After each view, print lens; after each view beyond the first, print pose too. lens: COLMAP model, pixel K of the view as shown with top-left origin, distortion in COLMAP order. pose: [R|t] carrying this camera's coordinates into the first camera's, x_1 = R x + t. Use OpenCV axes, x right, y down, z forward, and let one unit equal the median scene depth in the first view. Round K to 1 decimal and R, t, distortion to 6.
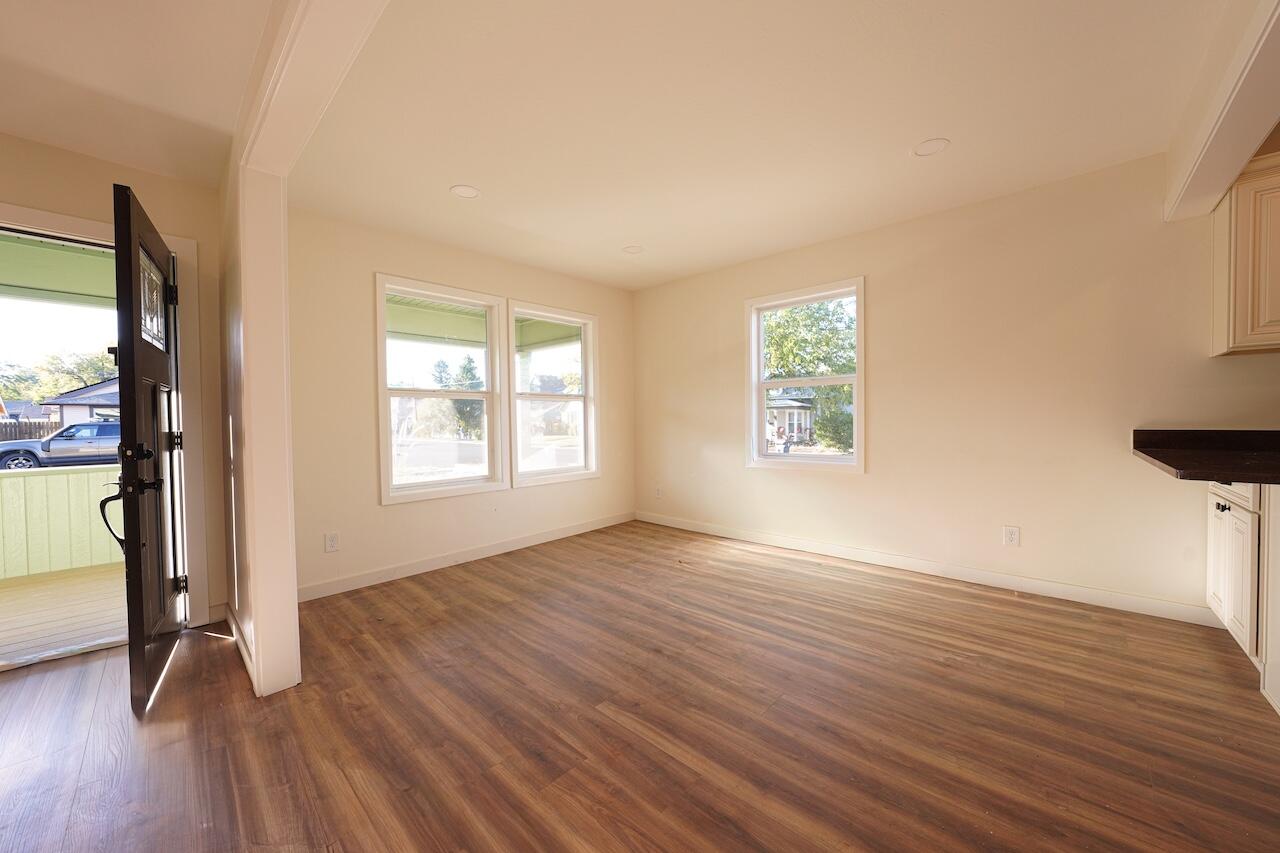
lens RADIAL K [[444.8, 0, 652.8], [0, 444.8, 439.2], [0, 0, 1]] dist [-0.022682, 0.004778]
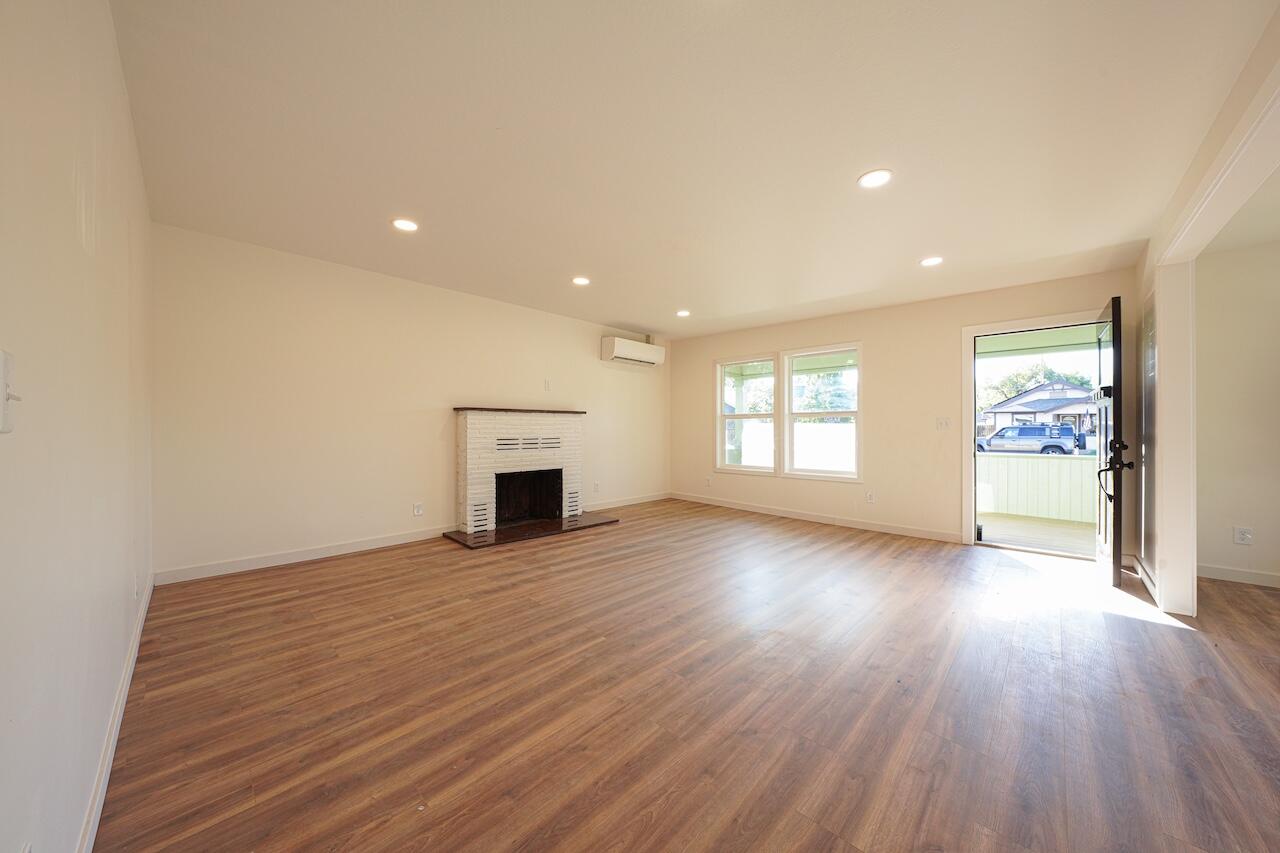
lens RADIAL K [[444.8, 0, 630.9], [0, 444.8, 428.2], [0, 0, 1]] dist [-0.022682, 0.004778]
pose [[-0.038521, 0.011848, -0.999188, 0.364724], [-0.044549, 0.998915, 0.013562, 0.010704], [0.998264, 0.045035, -0.037952, -0.500187]]
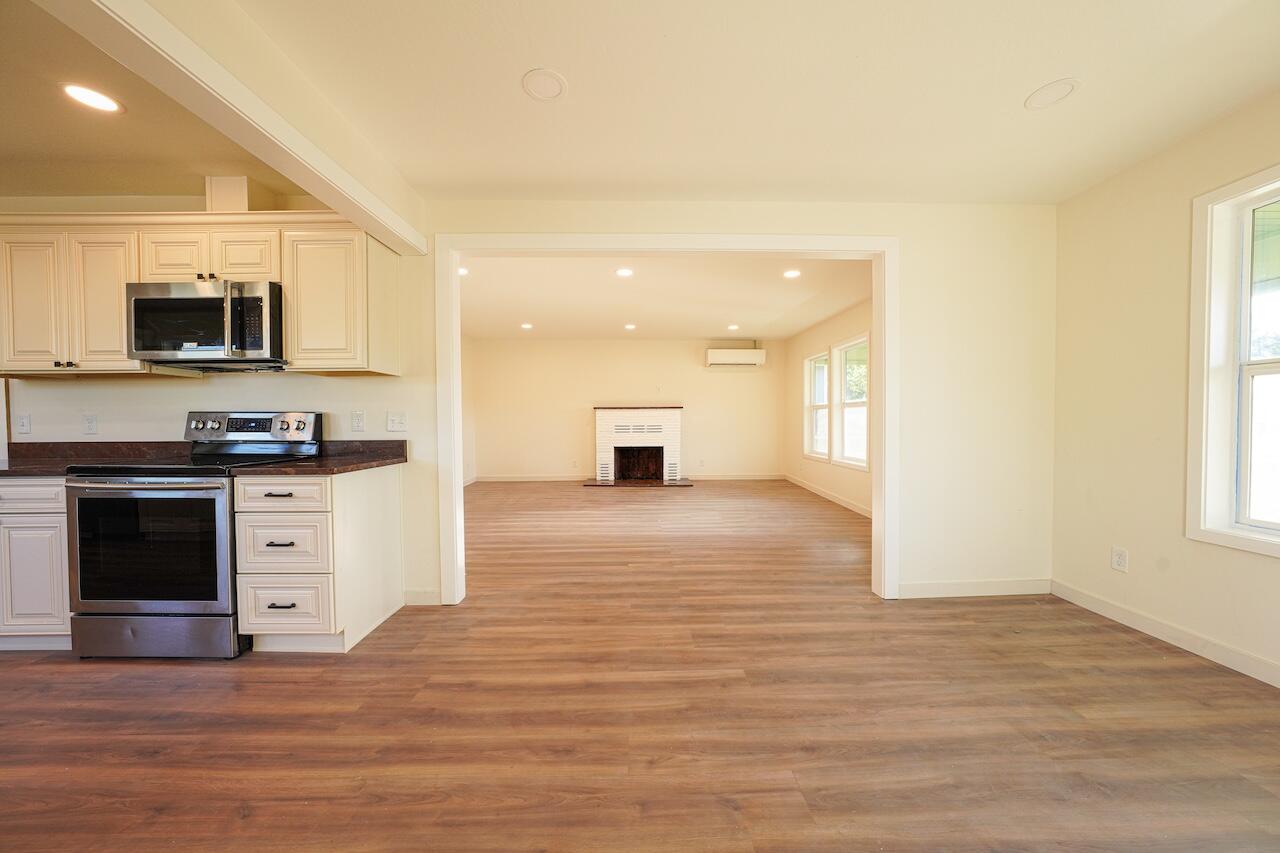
lens RADIAL K [[444.8, 0, 645.0], [0, 444.8, 429.6], [0, 0, 1]] dist [-0.022682, 0.004778]
pose [[-0.716927, 0.031289, -0.696446, 0.492838], [-0.016477, 0.997953, 0.061796, -0.049503], [0.696954, 0.055778, -0.714944, 0.951665]]
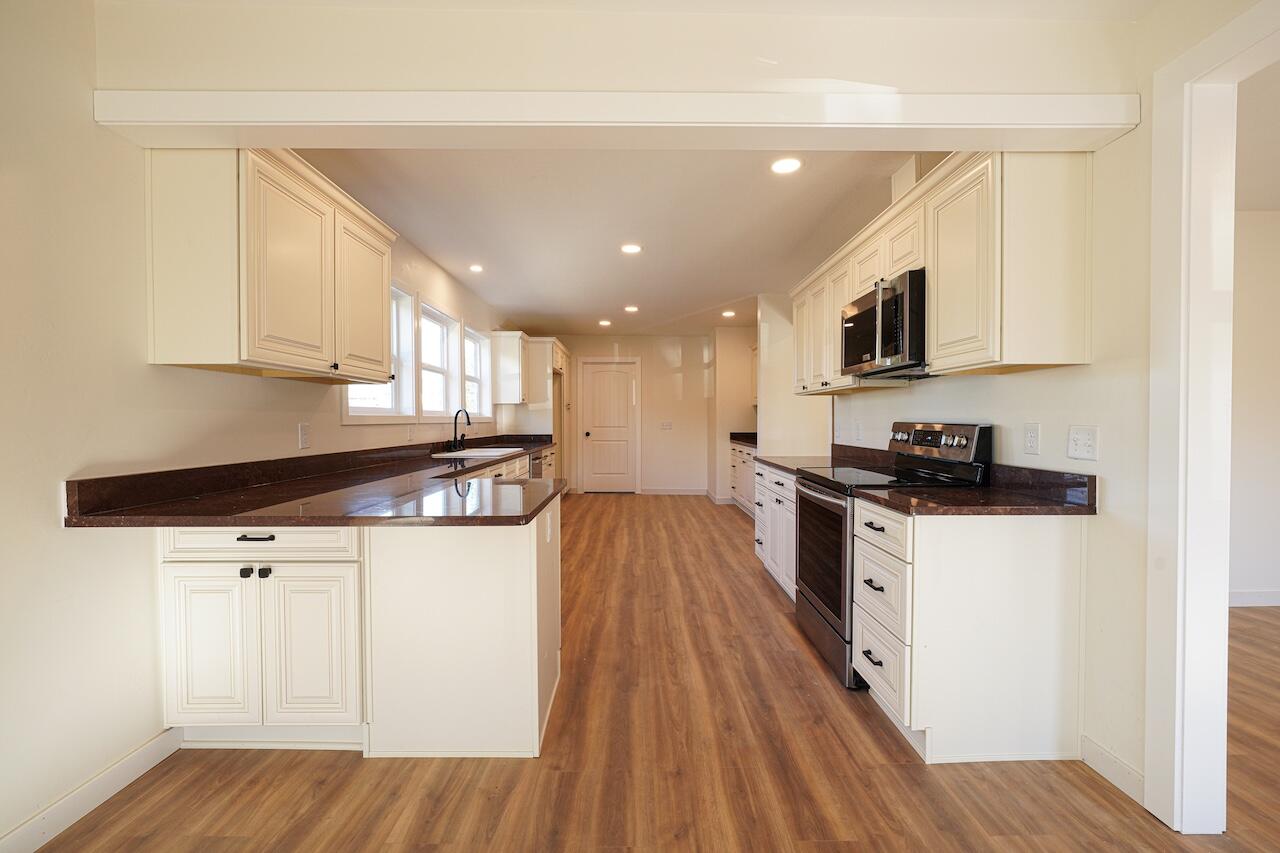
lens RADIAL K [[517.6, 0, 643.1], [0, 517.6, 427.6], [0, 0, 1]] dist [-0.014223, 0.001585]
pose [[-0.689304, 0.003032, 0.724466, 0.145692], [0.043005, 0.998399, 0.036739, -0.063921], [-0.723195, 0.056480, -0.688331, 0.750686]]
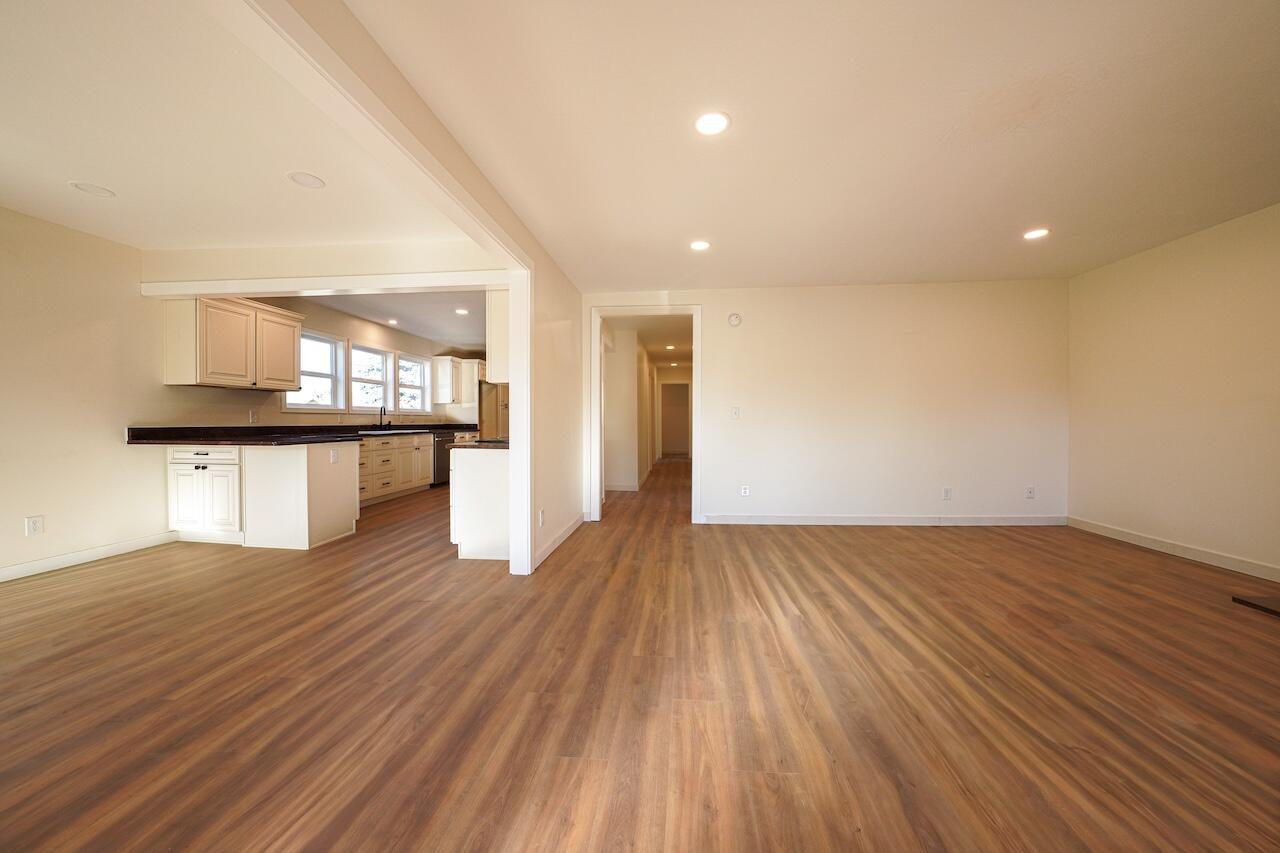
lens RADIAL K [[453.0, 0, 642.1], [0, 453.0, 426.3], [0, 0, 1]] dist [-0.012365, 0.000514]
pose [[-0.606364, -0.000886, 0.795186, -0.934297], [0.038352, 0.998803, 0.030358, -0.003556], [-0.794261, 0.048906, -0.605605, 0.436752]]
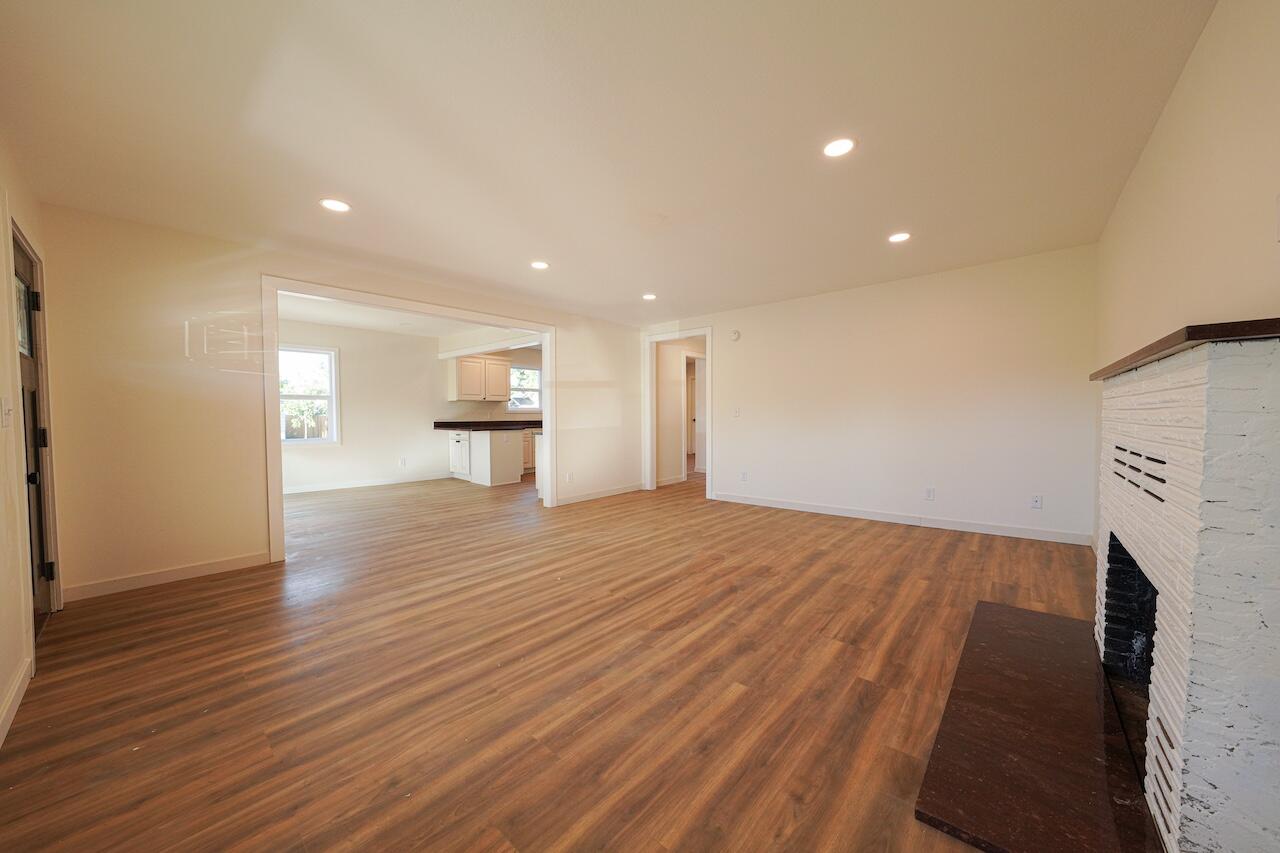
lens RADIAL K [[444.8, 0, 642.3], [0, 444.8, 427.7], [0, 0, 1]] dist [-0.022682, 0.004778]
pose [[-0.026849, -0.018030, 0.999477, -1.770360], [0.045658, 0.998772, 0.019244, 0.024832], [-0.998596, 0.046151, -0.025992, -0.351593]]
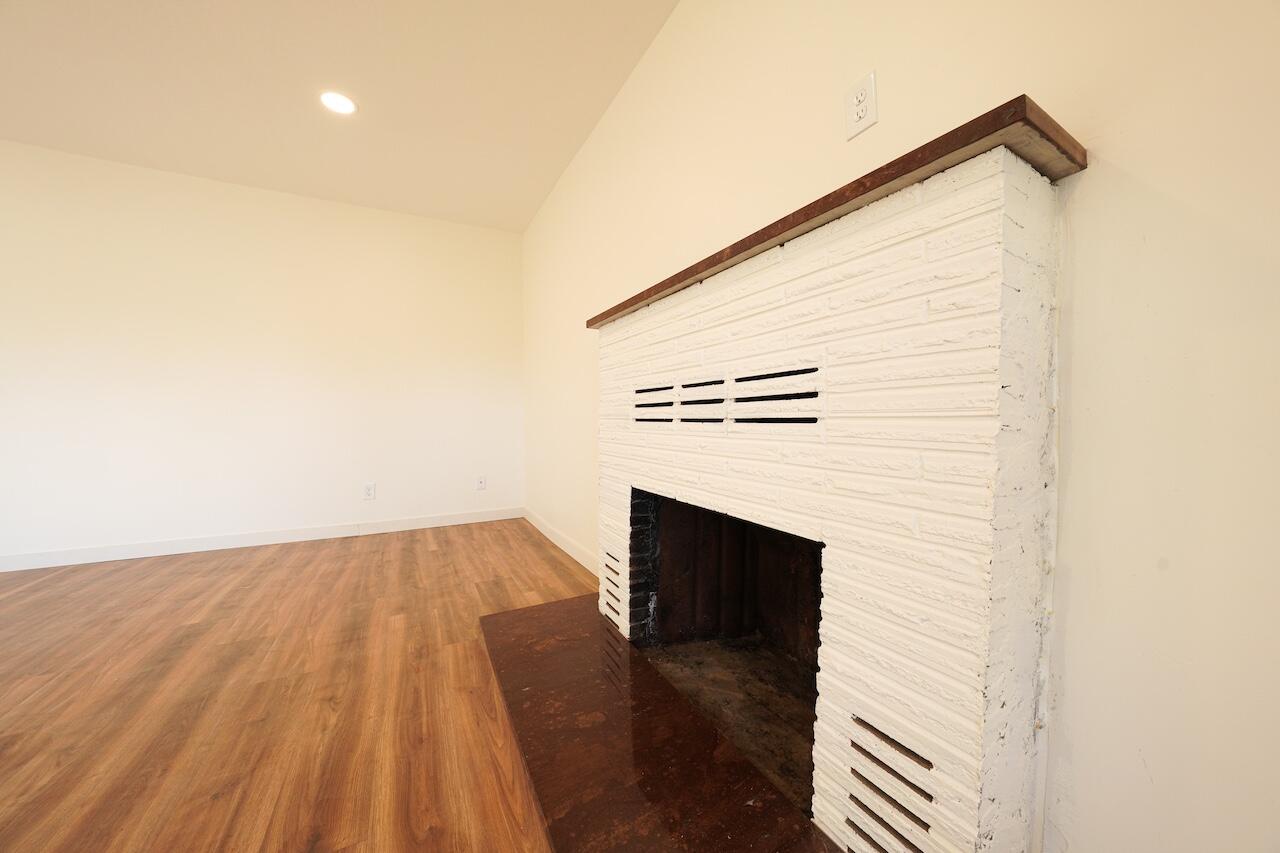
lens RADIAL K [[444.8, 0, 644.6], [0, 444.8, 429.2], [0, 0, 1]] dist [-0.022682, 0.004778]
pose [[-0.943383, -0.001578, 0.331700, -1.371097], [0.016970, 0.998449, 0.053016, 0.110471], [-0.331270, 0.055643, -0.941894, -0.512789]]
